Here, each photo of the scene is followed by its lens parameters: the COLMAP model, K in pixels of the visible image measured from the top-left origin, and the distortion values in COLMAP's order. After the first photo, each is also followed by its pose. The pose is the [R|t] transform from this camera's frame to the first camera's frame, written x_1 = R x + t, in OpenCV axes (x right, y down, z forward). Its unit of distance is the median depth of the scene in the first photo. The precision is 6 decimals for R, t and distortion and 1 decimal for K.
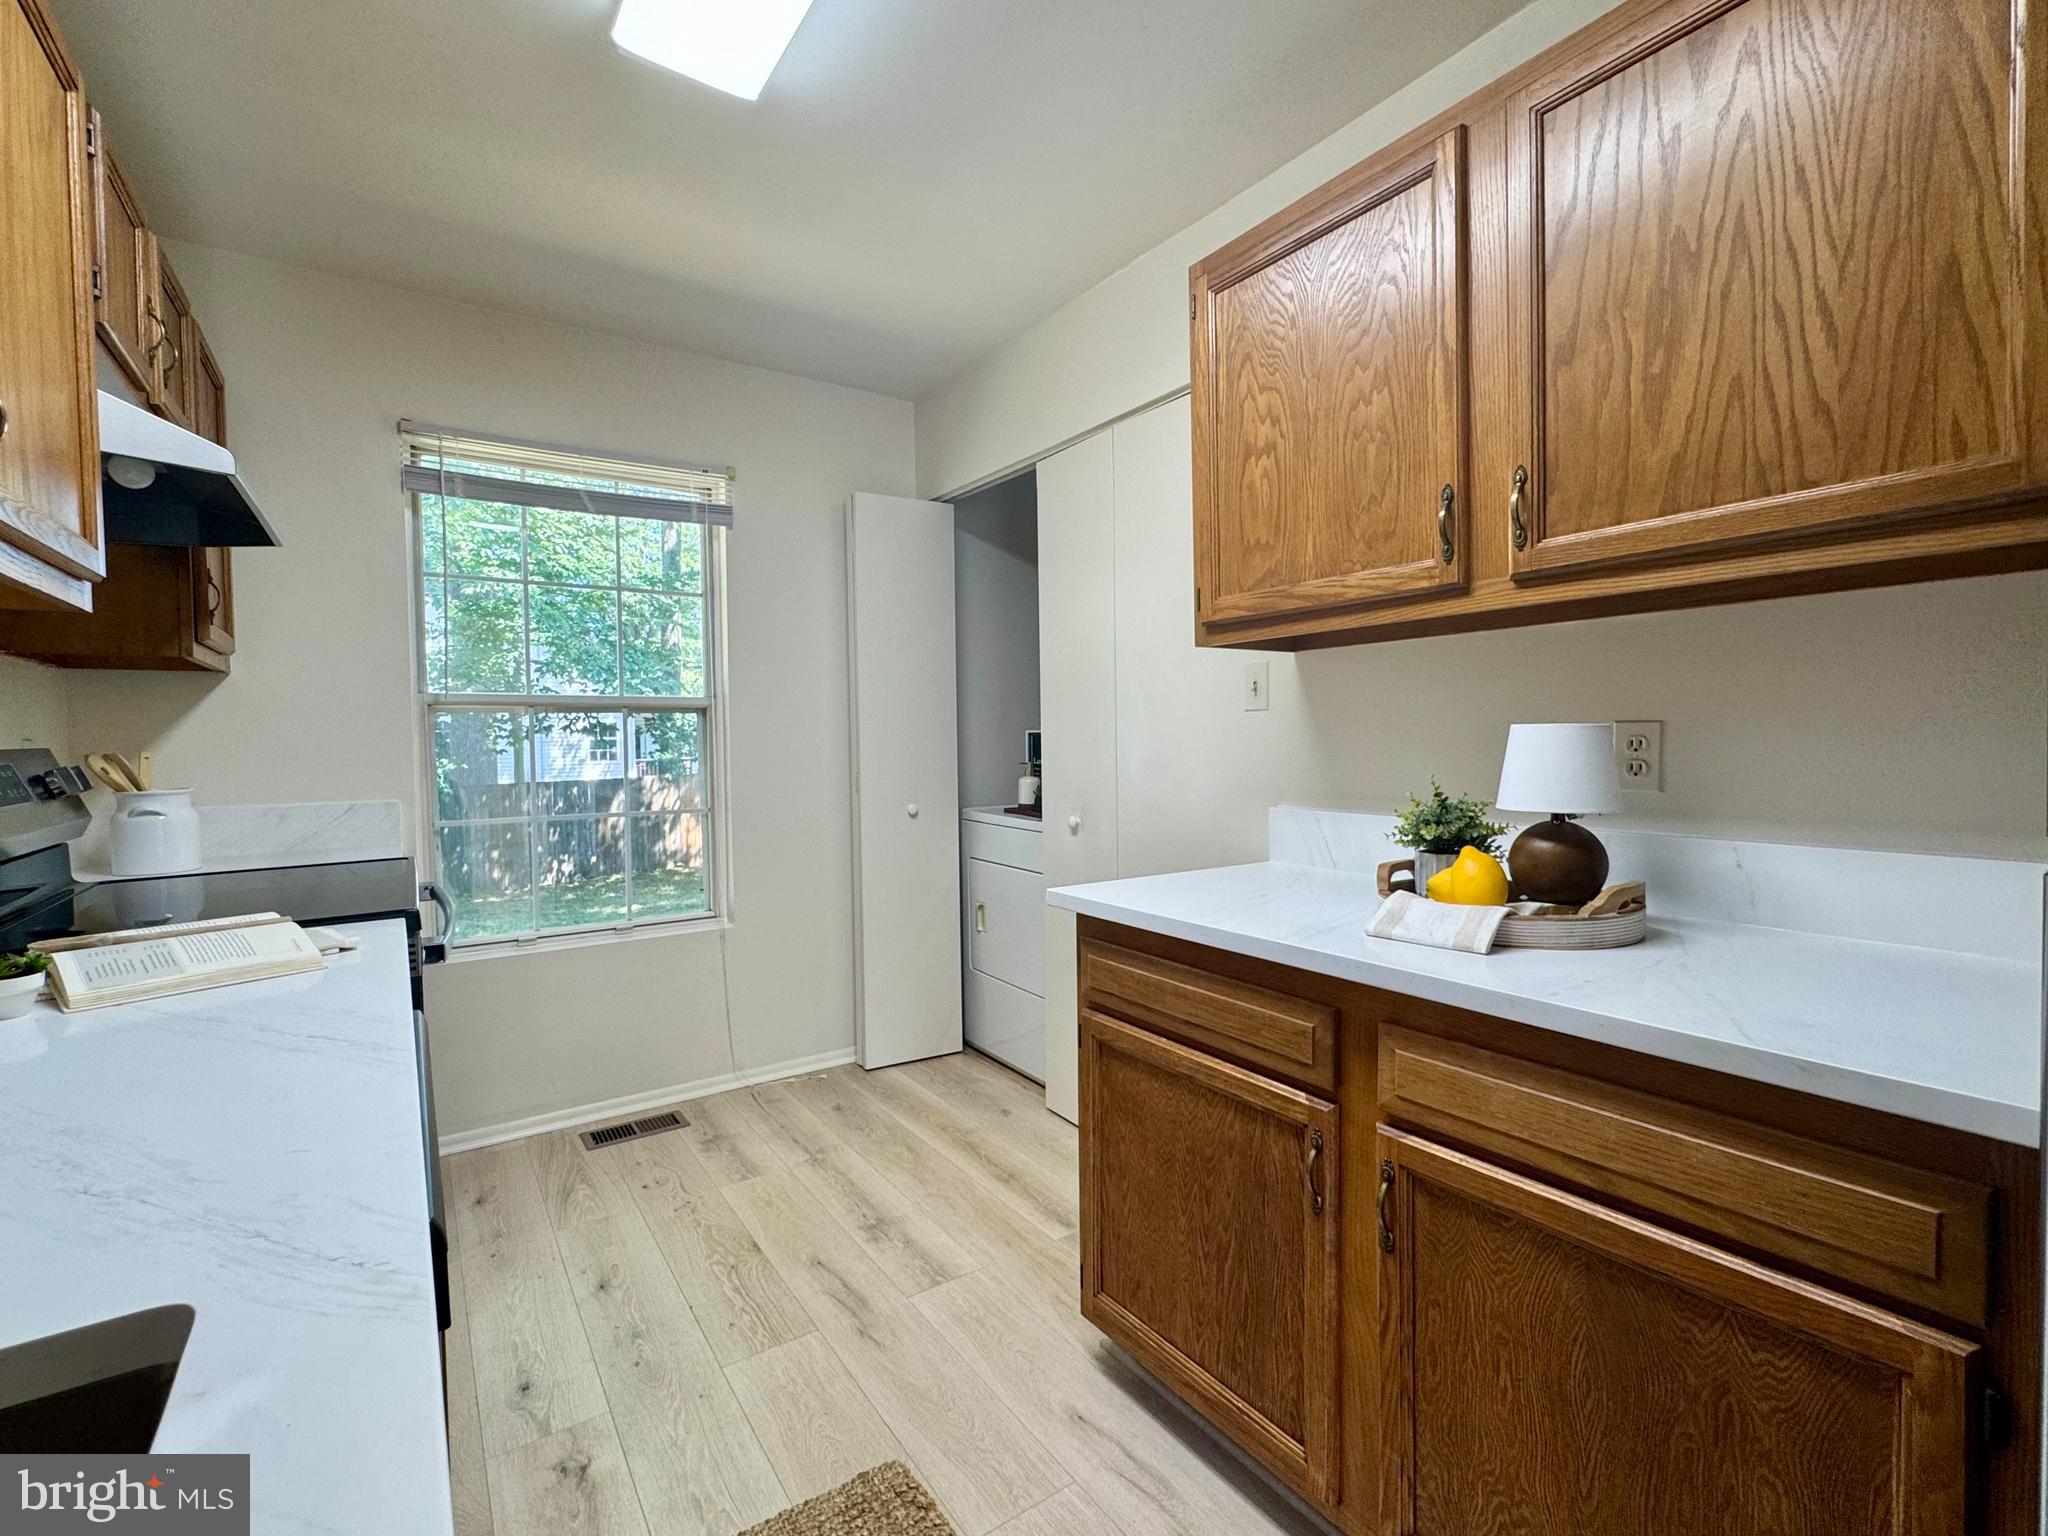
lens RADIAL K [[918.0, 0, 1024.0], [0, 918.0, 768.0], [0, 0, 1]] dist [0.001399, 0.000245]
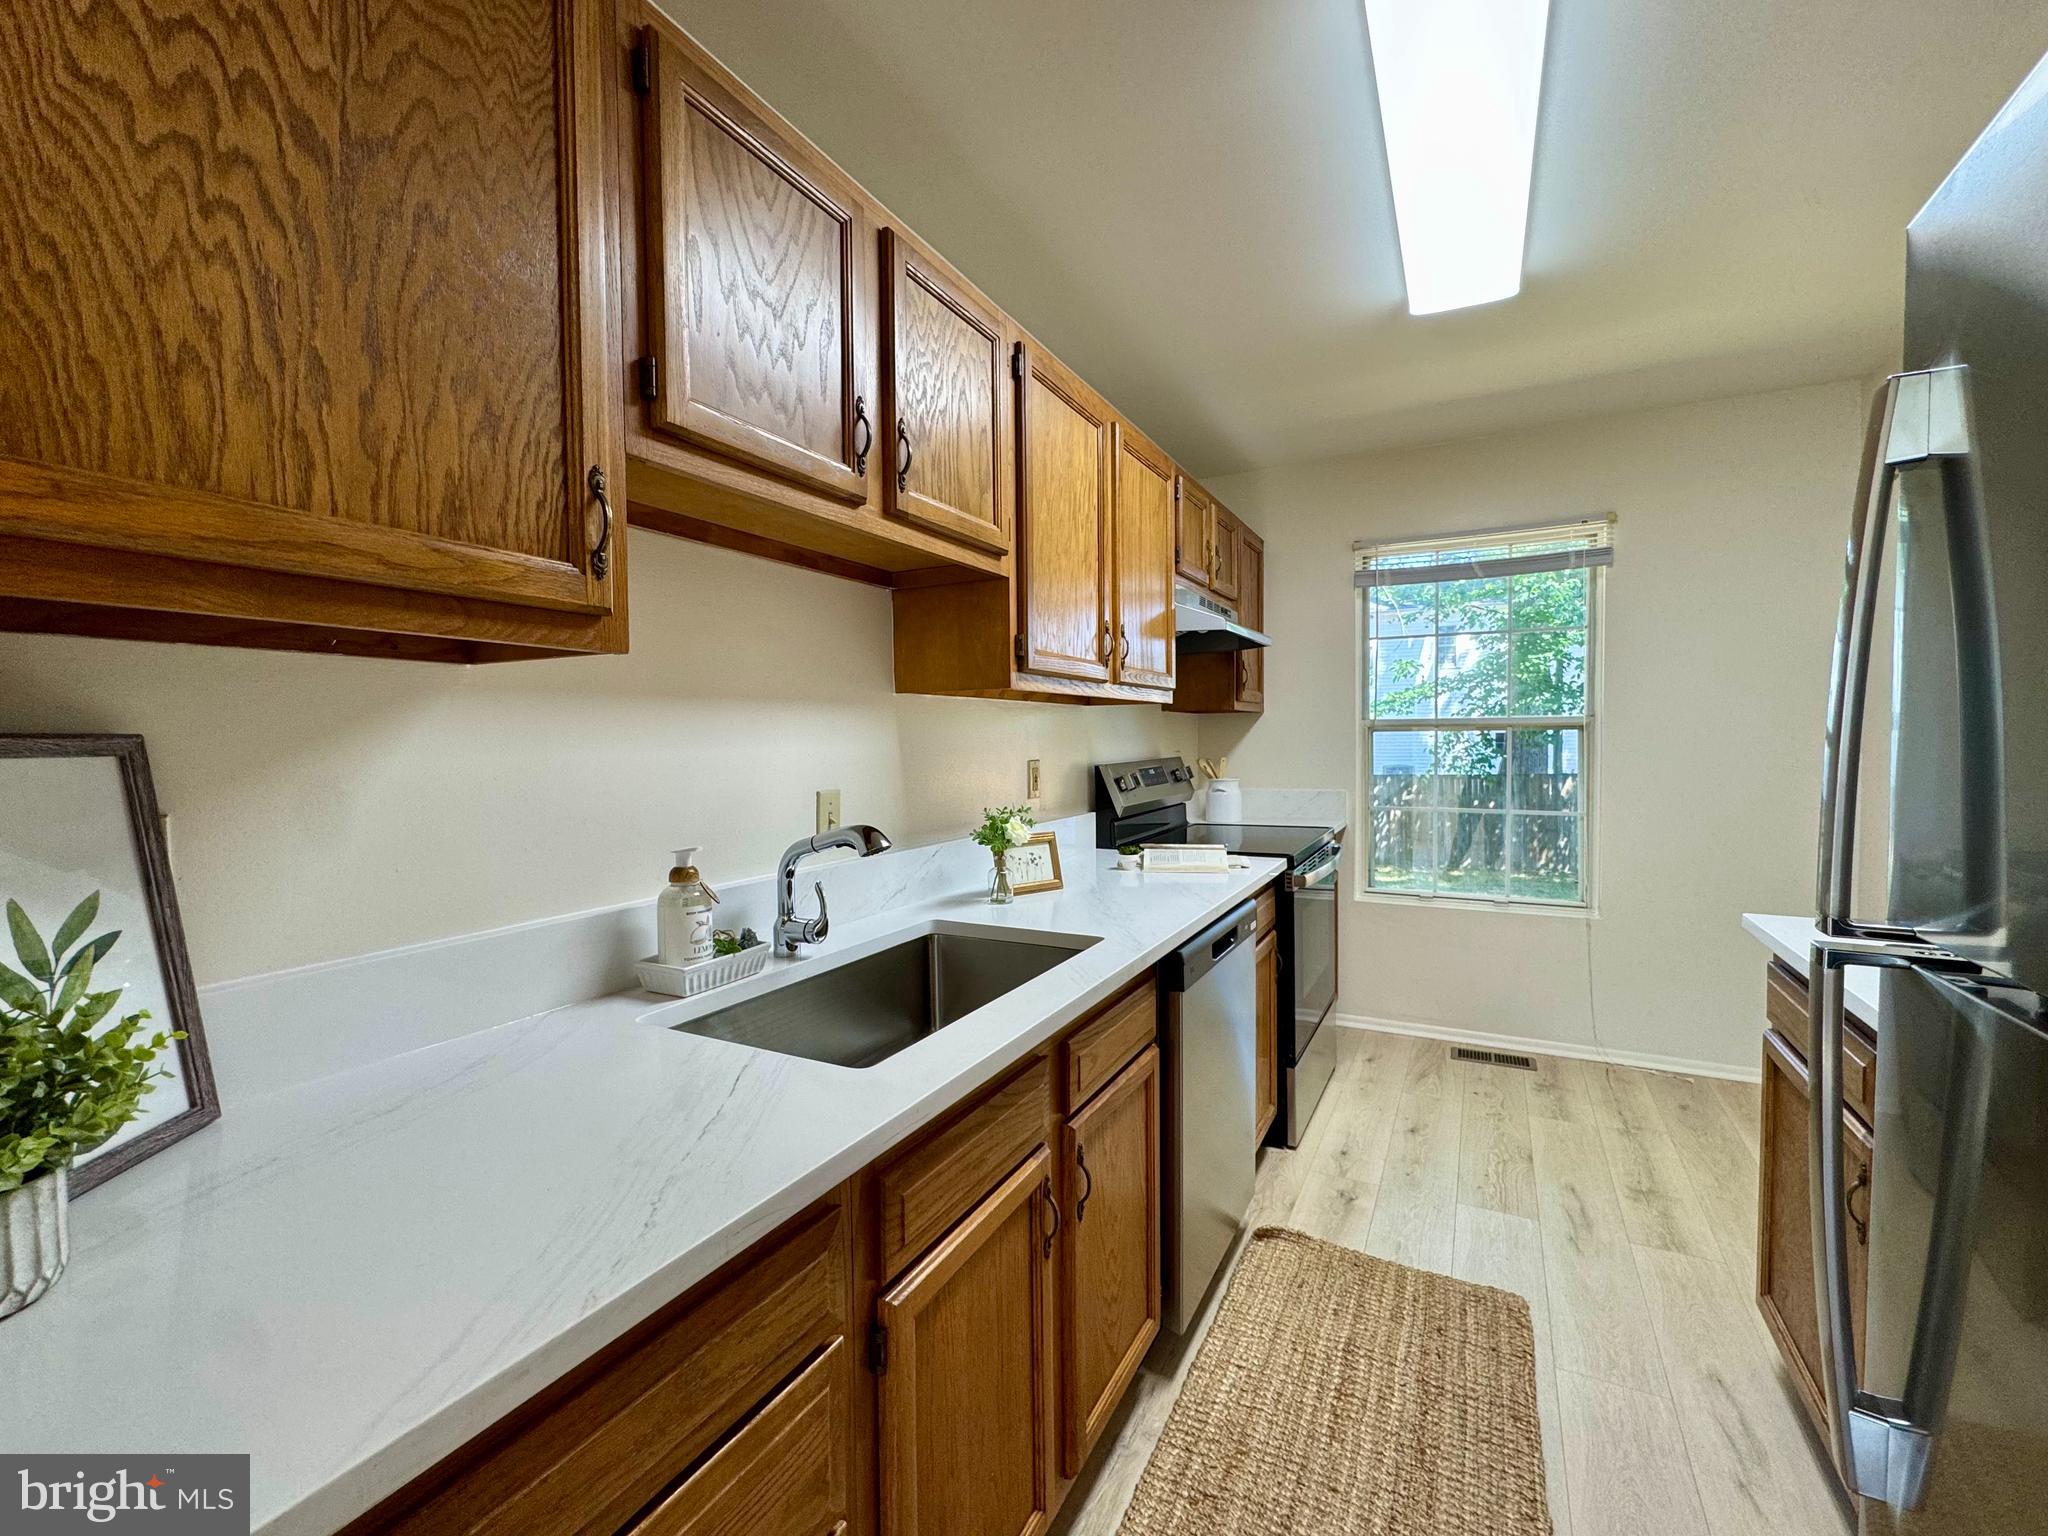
lens RADIAL K [[877.4, 0, 1024.0], [0, 877.4, 768.0], [0, 0, 1]] dist [0.002728, 0.000338]
pose [[0.468724, 0.039912, -0.882442, 0.335442], [-0.026426, 0.999165, 0.031155, -0.031033], [0.882949, 0.008717, 0.469388, -0.153302]]
